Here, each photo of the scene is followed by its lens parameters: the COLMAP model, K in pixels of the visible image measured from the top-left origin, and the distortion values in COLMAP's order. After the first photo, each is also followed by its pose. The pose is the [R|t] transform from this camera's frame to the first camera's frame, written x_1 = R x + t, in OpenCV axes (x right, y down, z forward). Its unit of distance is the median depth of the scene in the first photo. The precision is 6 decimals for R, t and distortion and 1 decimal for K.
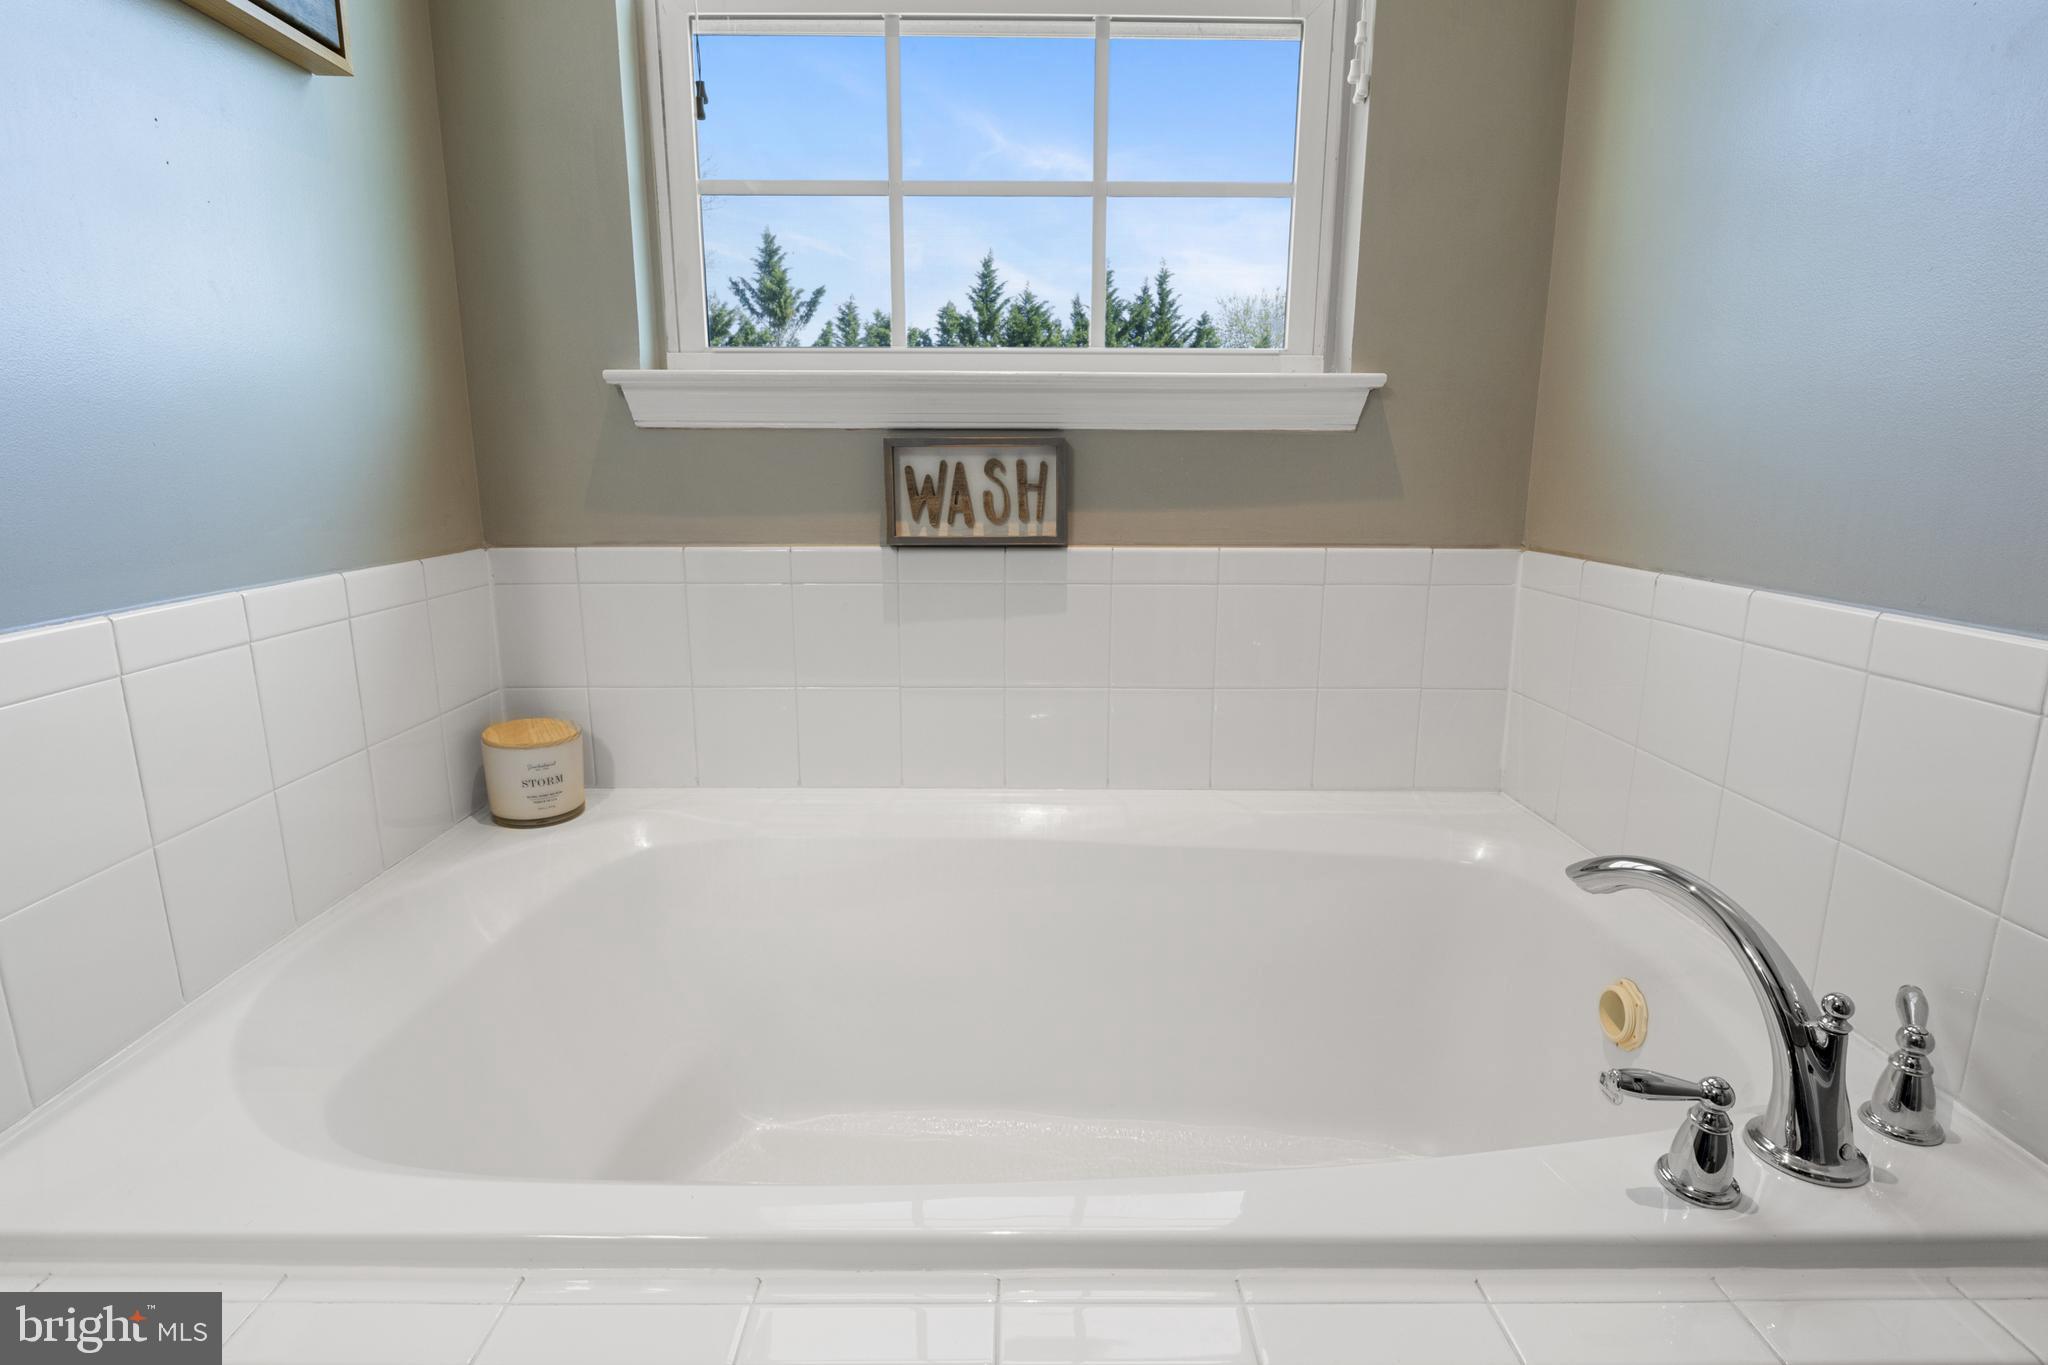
lens RADIAL K [[1051.4, 0, 1019.5], [0, 1051.4, 671.3], [0, 0, 1]] dist [-0.005567, 0.000678]
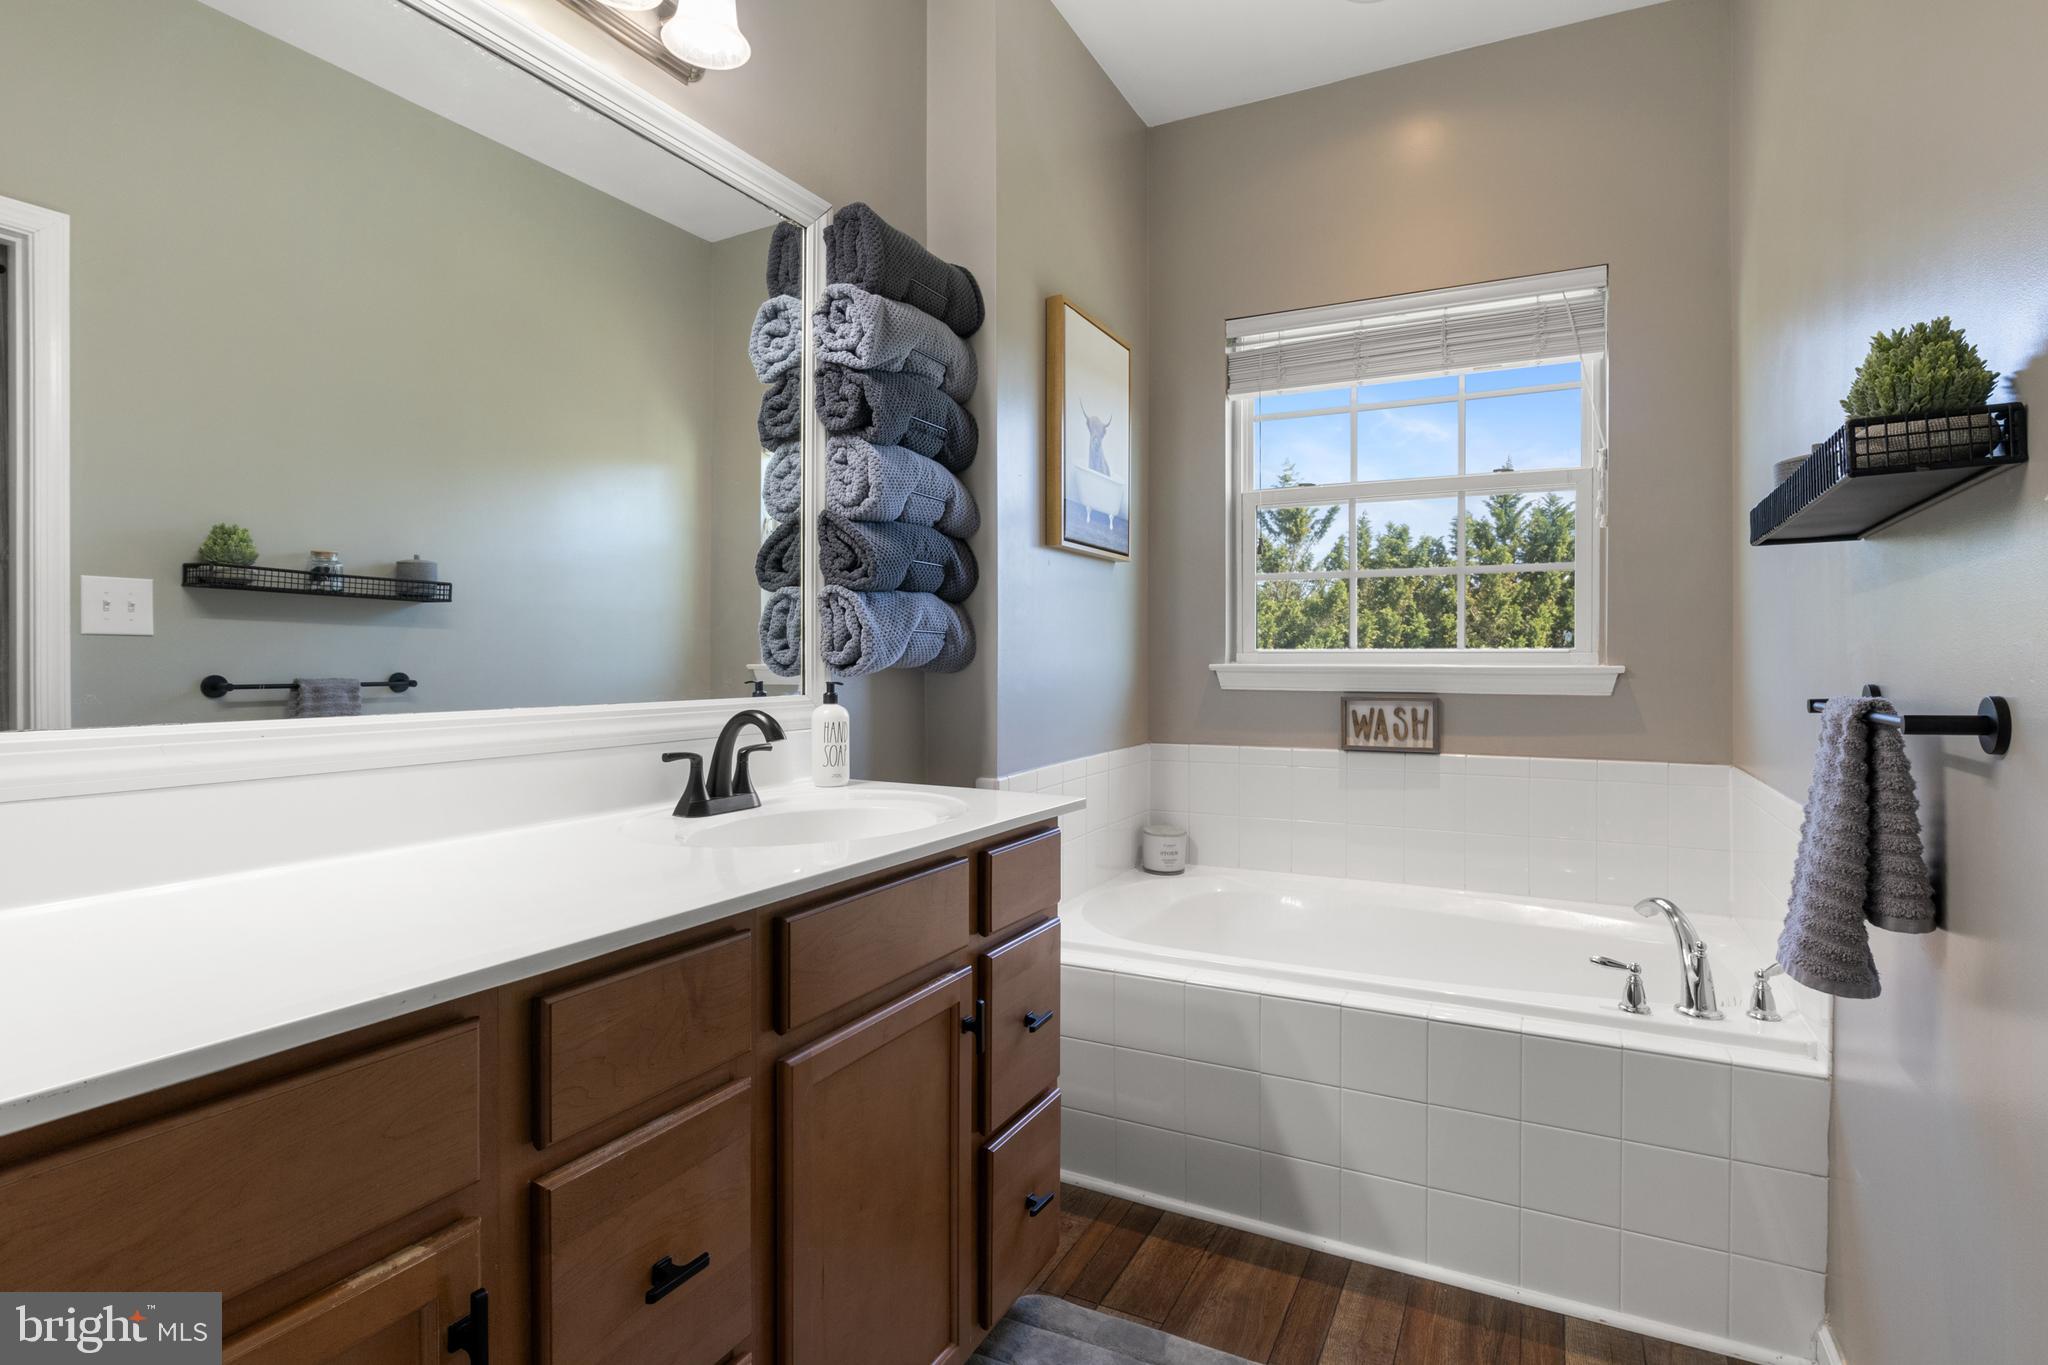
lens RADIAL K [[1051.4, 0, 1019.5], [0, 1051.4, 671.3], [0, 0, 1]] dist [-0.005567, 0.000678]
pose [[0.890949, 0.005155, -0.454074, 0.229687], [-0.088995, 0.982527, -0.163464, 0.111955], [0.445298, 0.186048, 0.875840, -1.020041]]
